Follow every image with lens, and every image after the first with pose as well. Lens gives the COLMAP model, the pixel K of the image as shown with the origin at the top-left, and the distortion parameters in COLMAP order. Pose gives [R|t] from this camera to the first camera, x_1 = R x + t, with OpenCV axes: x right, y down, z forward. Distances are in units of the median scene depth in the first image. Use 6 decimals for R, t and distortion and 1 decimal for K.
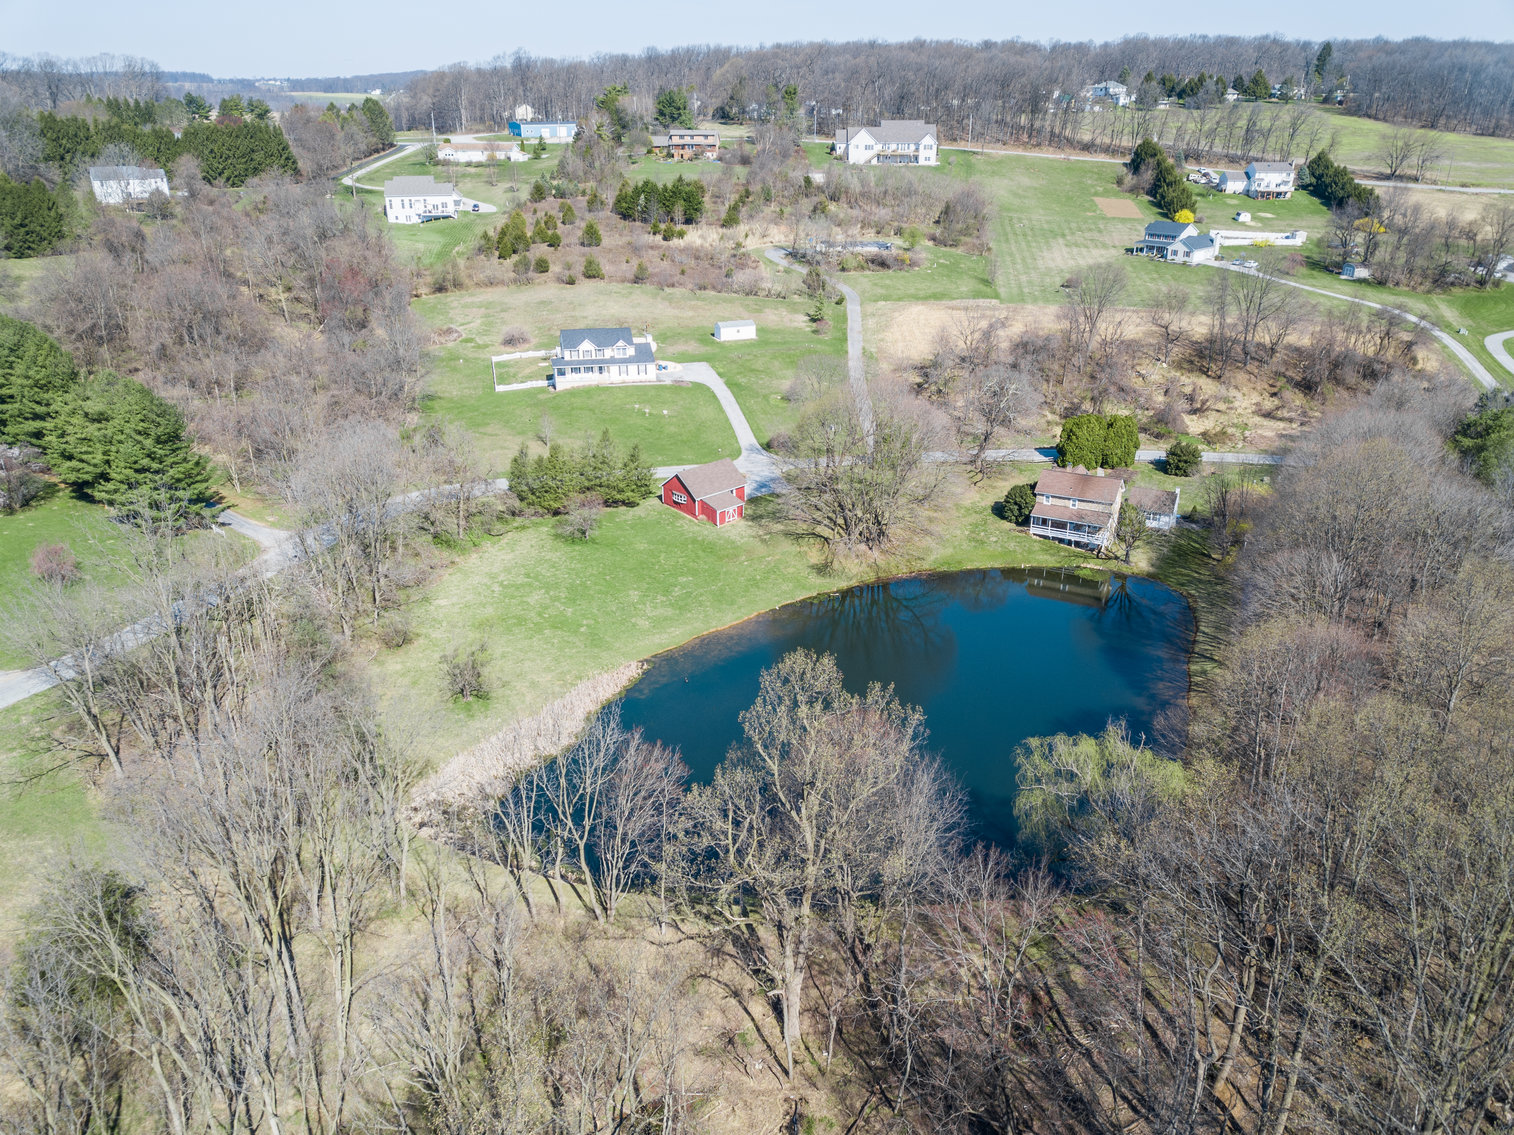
lens RADIAL K [[1154.9, 0, 754.7], [0, 1154.9, 589.0], [0, 0, 1]] dist [0.011034, -0.002889]
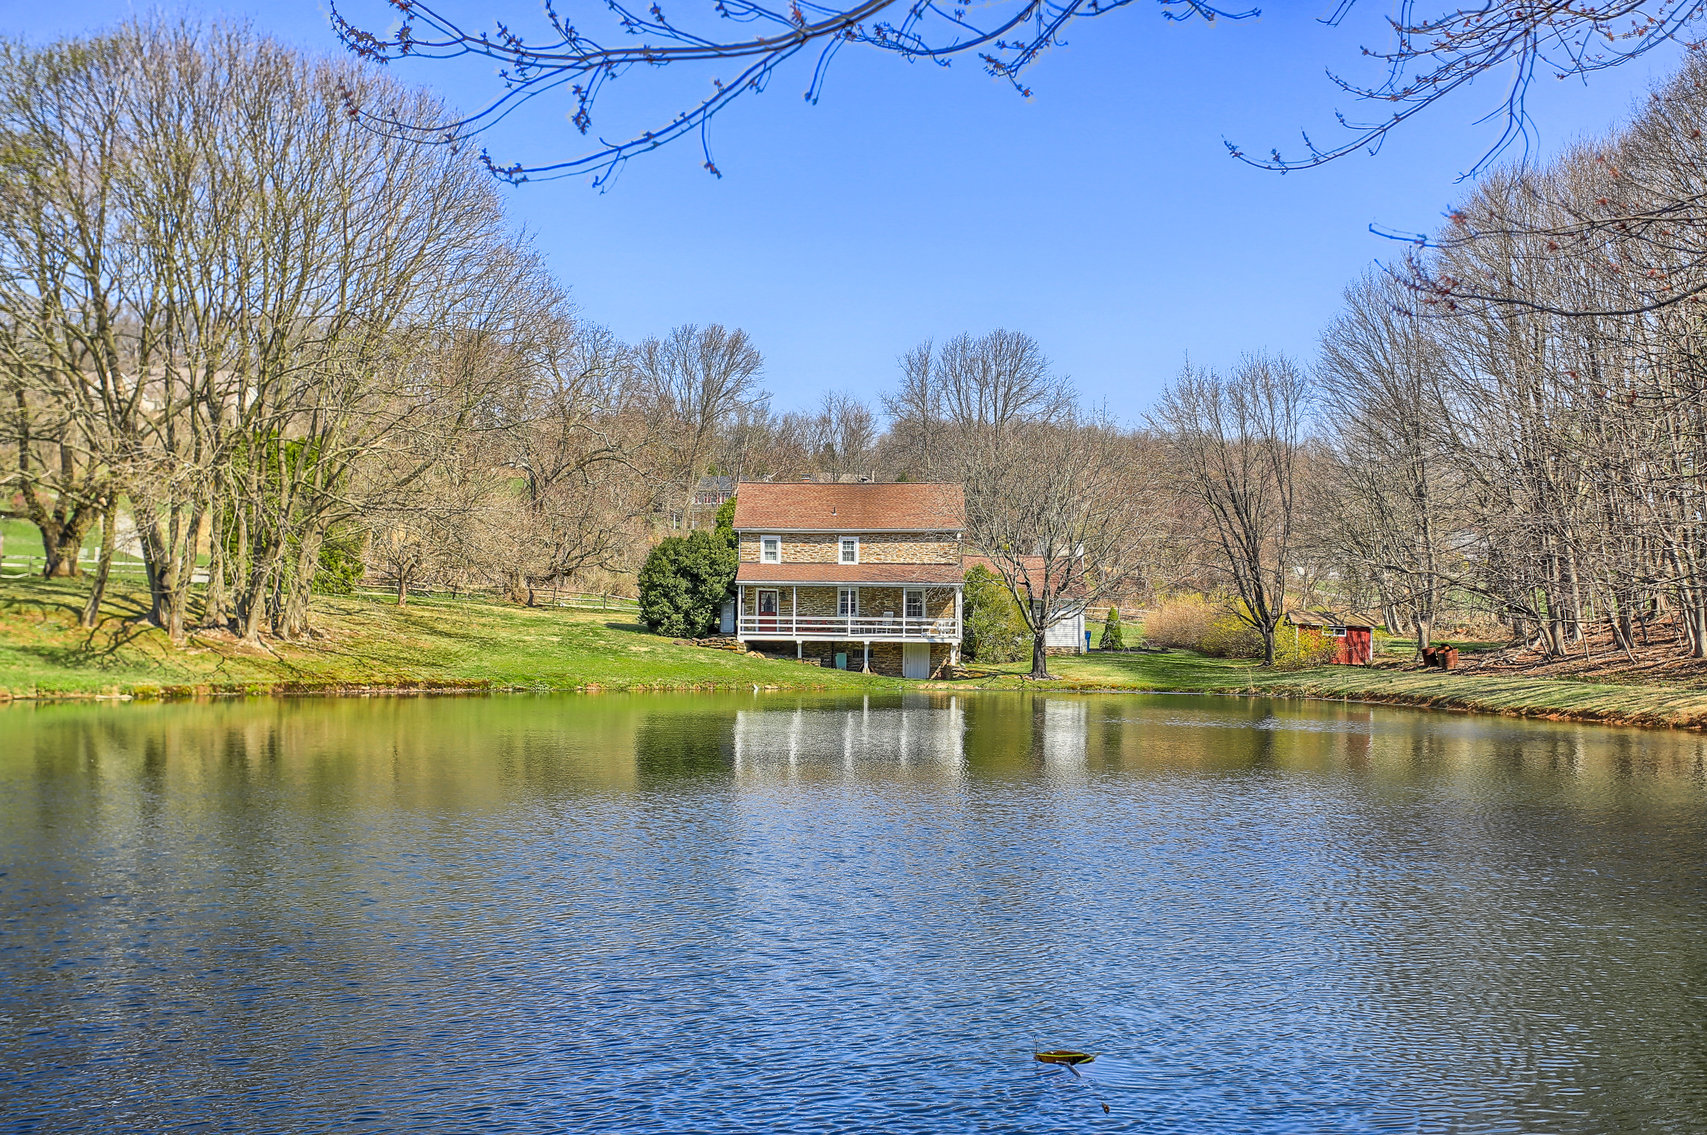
lens RADIAL K [[1881.7, 0, 853.5], [0, 1881.7, 567.5], [0, 0, 1]] dist [0.011871, 0.042009]
pose [[0.891663, 0.031491, 0.451603, 0.014244], [0.171093, 0.900146, -0.400580, 0.084277], [-0.419124, 0.434448, 0.797239, 0.306096]]
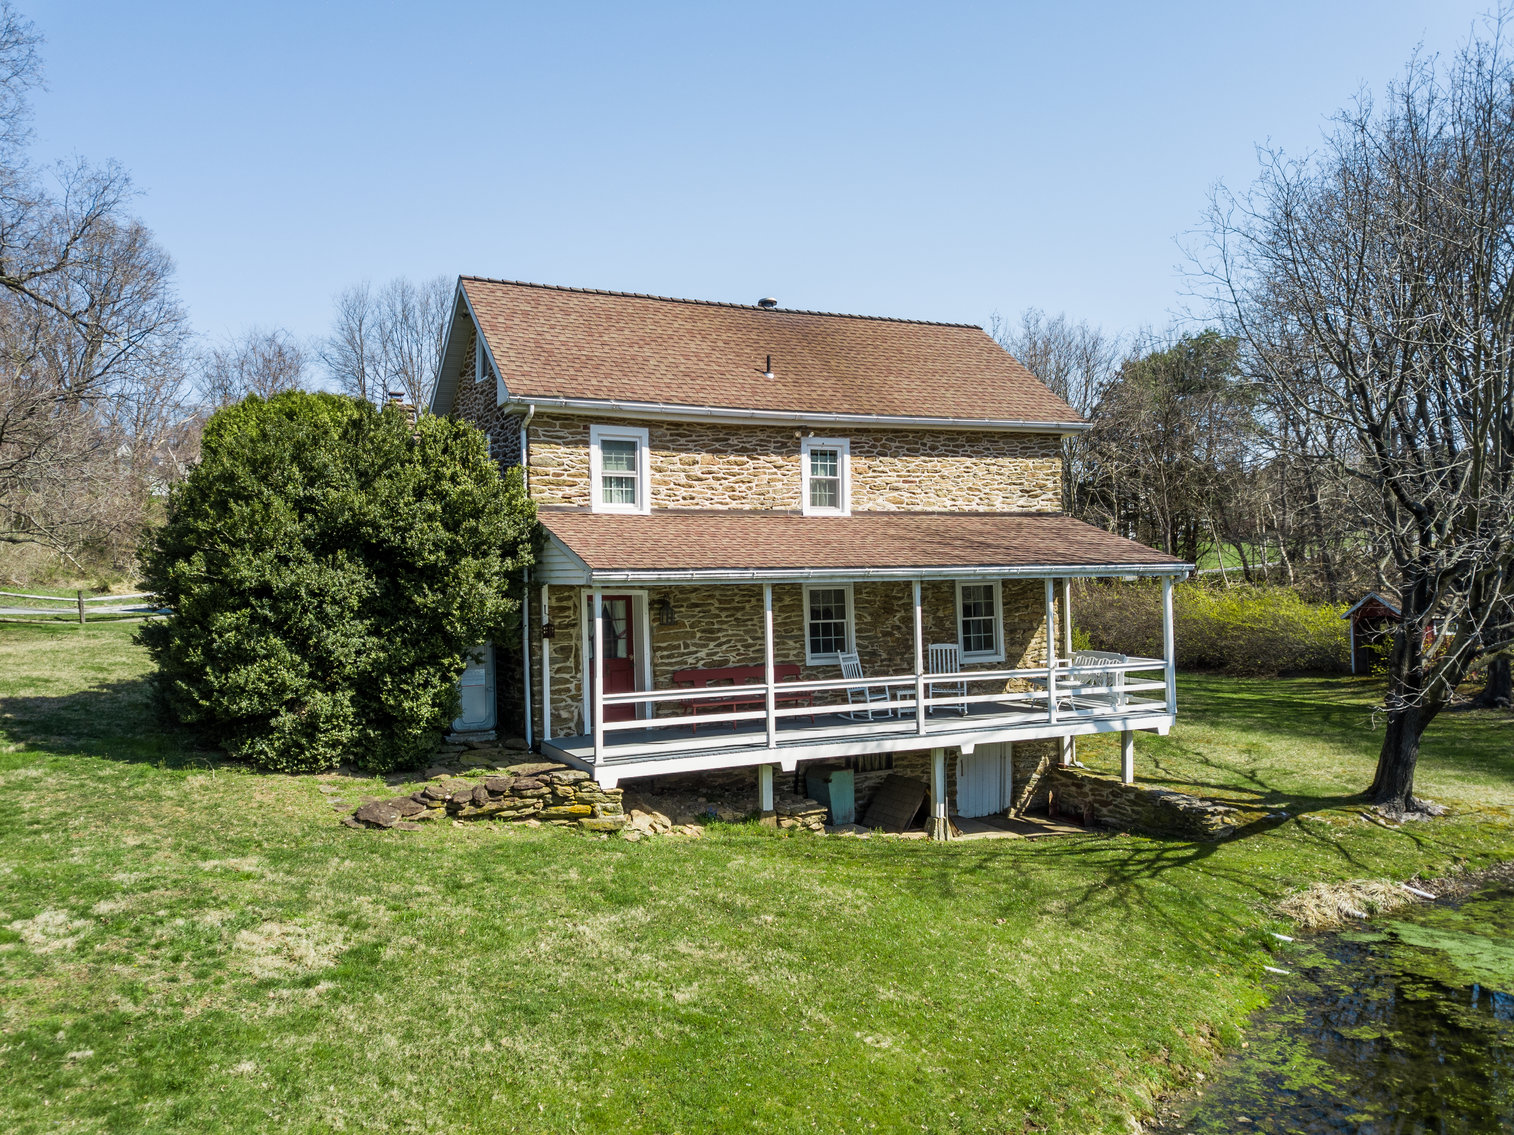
lens RADIAL K [[1152.1, 0, 755.7], [0, 1152.1, 591.2], [0, 0, 1]] dist [0.031544, -0.046730]
pose [[0.574690, -0.015185, 0.818231, 0.094167], [0.343602, 0.911909, -0.224408, -0.020811], [-0.742744, 0.410111, 0.529282, 0.518579]]
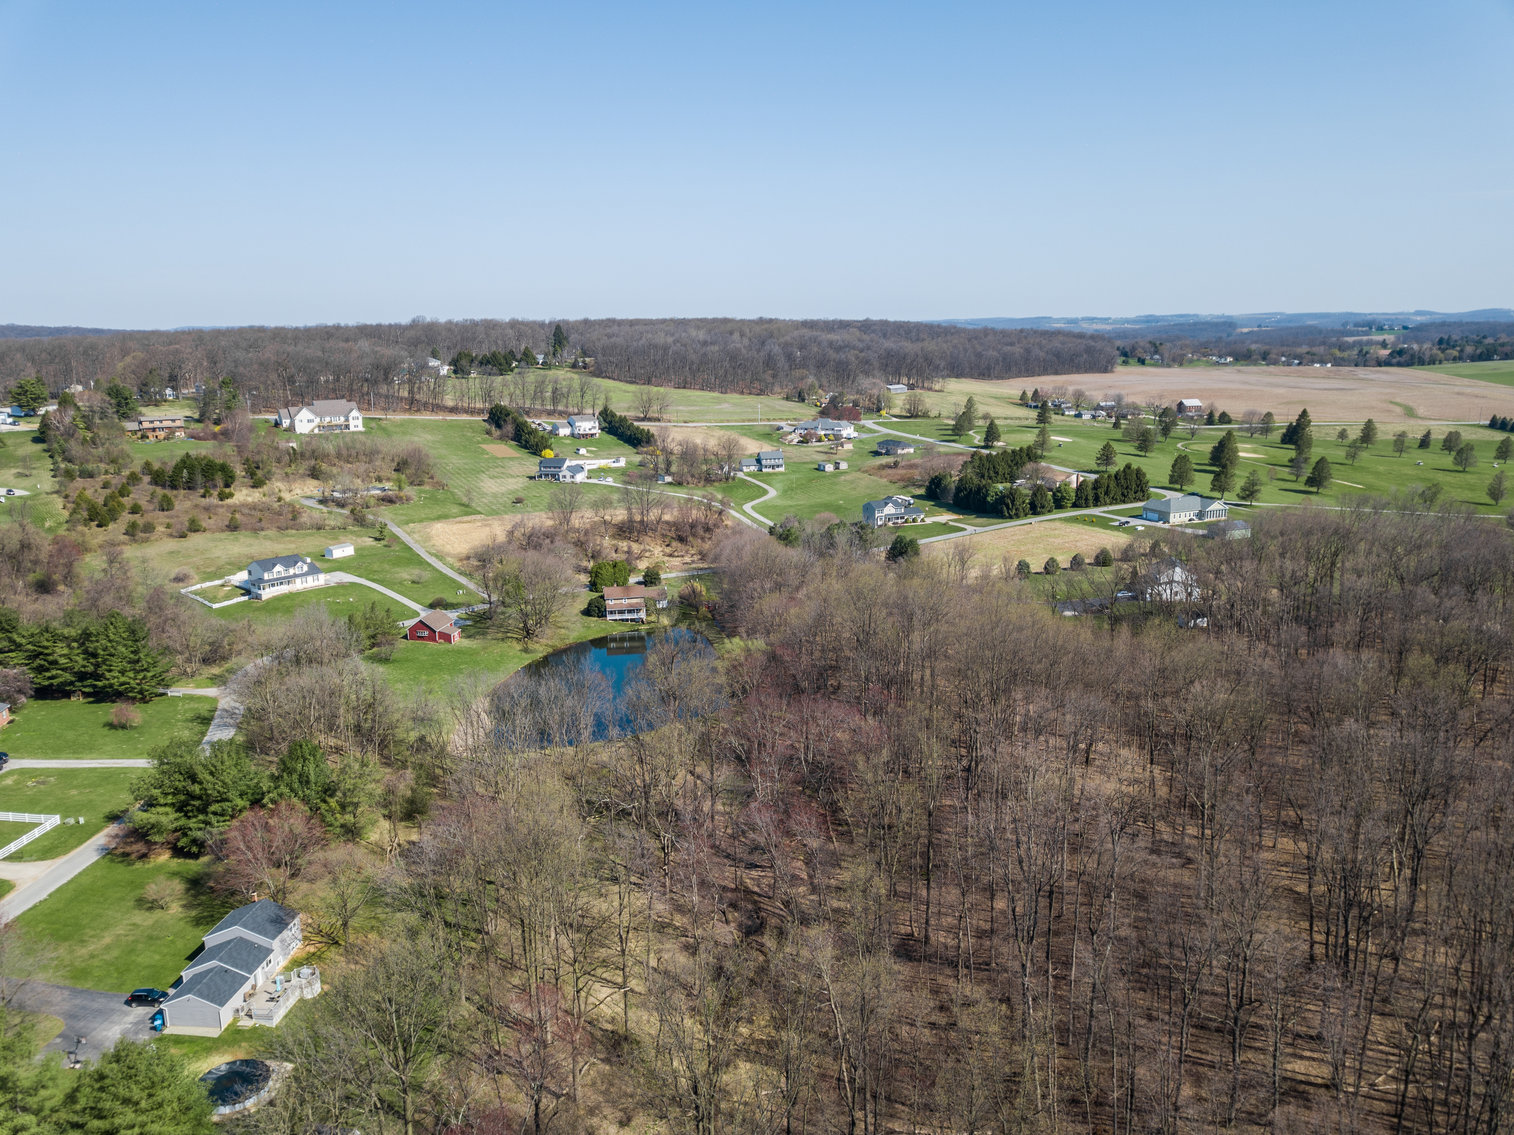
lens RADIAL K [[1137.3, 0, 759.4], [0, 1137.3, 609.4], [0, 0, 1]] dist [0.099050, -0.212806]
pose [[0.799317, -0.156609, 0.580144, -0.368874], [0.252721, 0.963520, -0.088096, 0.093582], [-0.545183, 0.217031, 0.809736, -0.386144]]
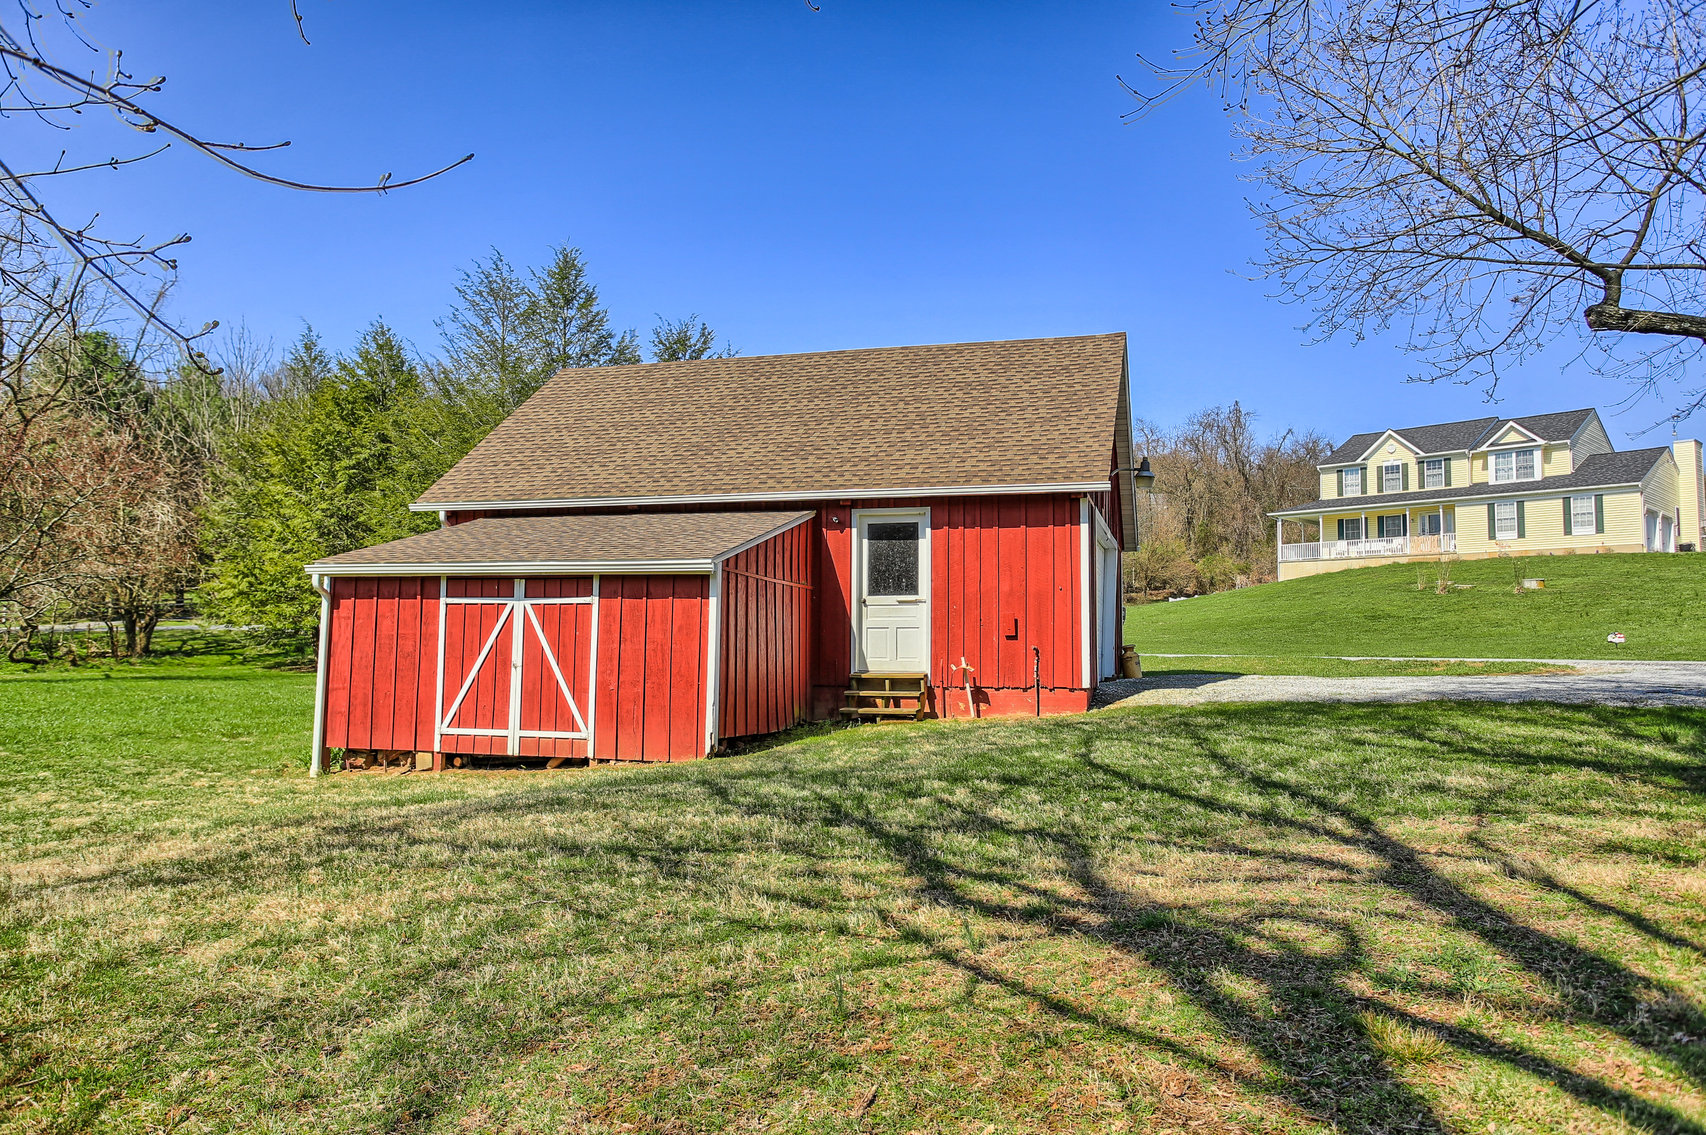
lens RADIAL K [[1270.4, 0, 852.6], [0, 1270.4, 585.8], [0, 0, 1]] dist [-0.067611, 0.115663]
pose [[0.530758, -0.051234, -0.845974, 0.035953], [-0.356596, 0.892018, -0.277748, -0.030316], [0.768853, 0.449088, 0.455175, 0.541300]]
